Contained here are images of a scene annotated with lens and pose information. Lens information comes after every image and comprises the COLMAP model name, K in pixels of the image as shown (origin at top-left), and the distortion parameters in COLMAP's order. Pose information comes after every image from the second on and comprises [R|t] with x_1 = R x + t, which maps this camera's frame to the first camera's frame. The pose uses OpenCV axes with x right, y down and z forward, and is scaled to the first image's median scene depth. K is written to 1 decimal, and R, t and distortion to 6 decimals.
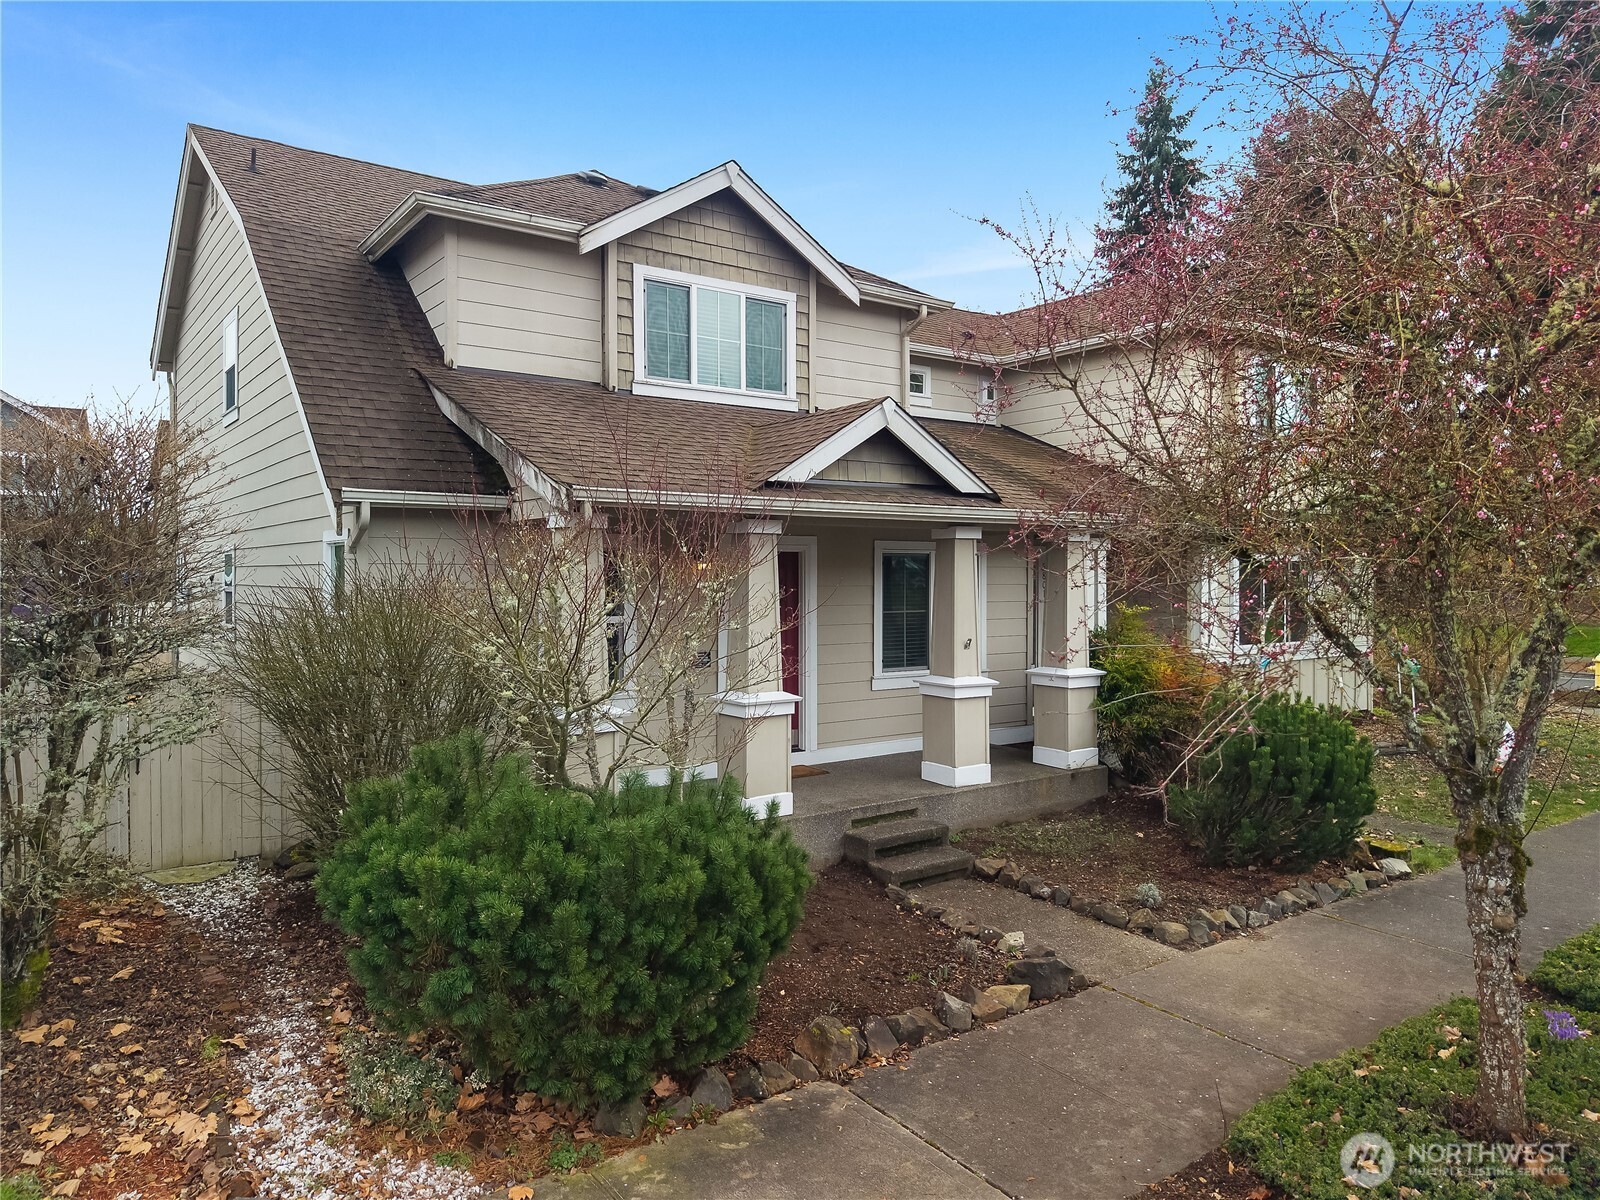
lens RADIAL K [[1075.7, 0, 800.0], [0, 1075.7, 600.0], [0, 0, 1]] dist [0.058757, -0.001643]
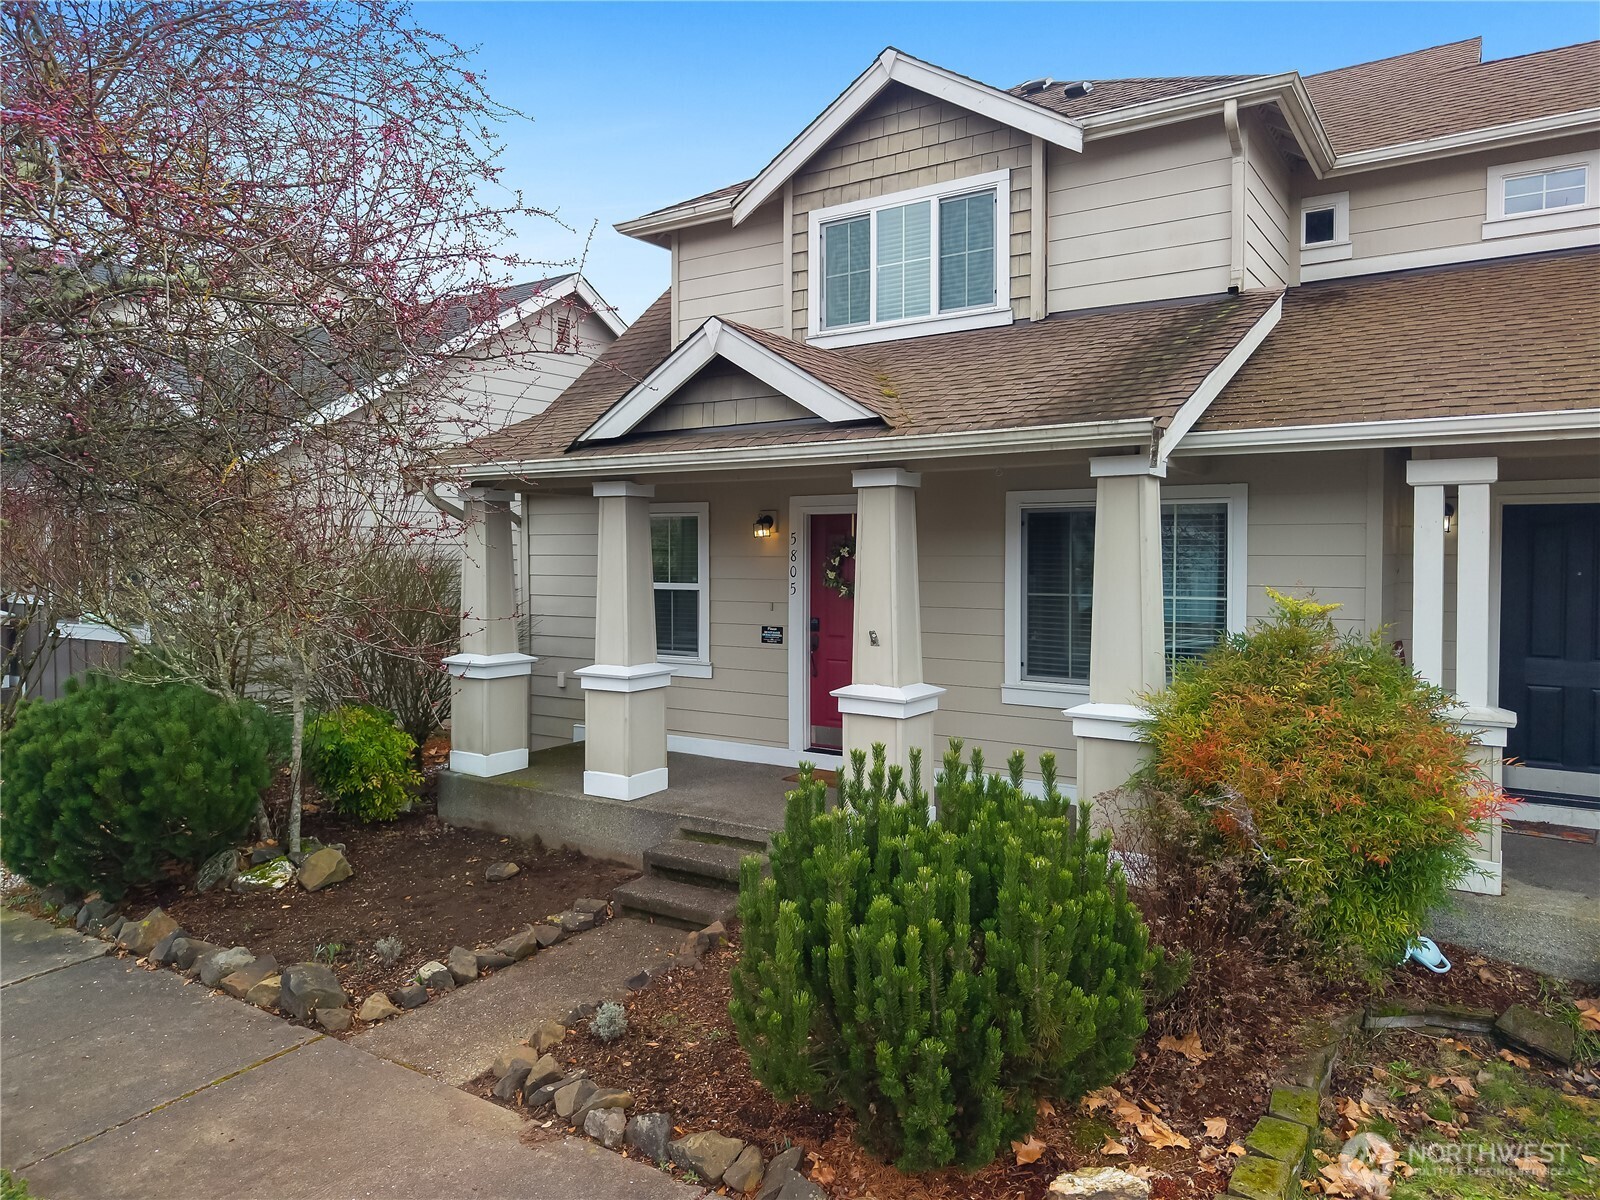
lens RADIAL K [[1067.0, 0, 796.4], [0, 1067.0, 593.6], [0, 0, 1]] dist [0.019986, -0.018611]
pose [[0.342909, 0.038000, -0.938600, 0.706415], [-0.021047, 0.999241, 0.032766, -0.008436], [0.939133, 0.008519, 0.343449, 0.651016]]
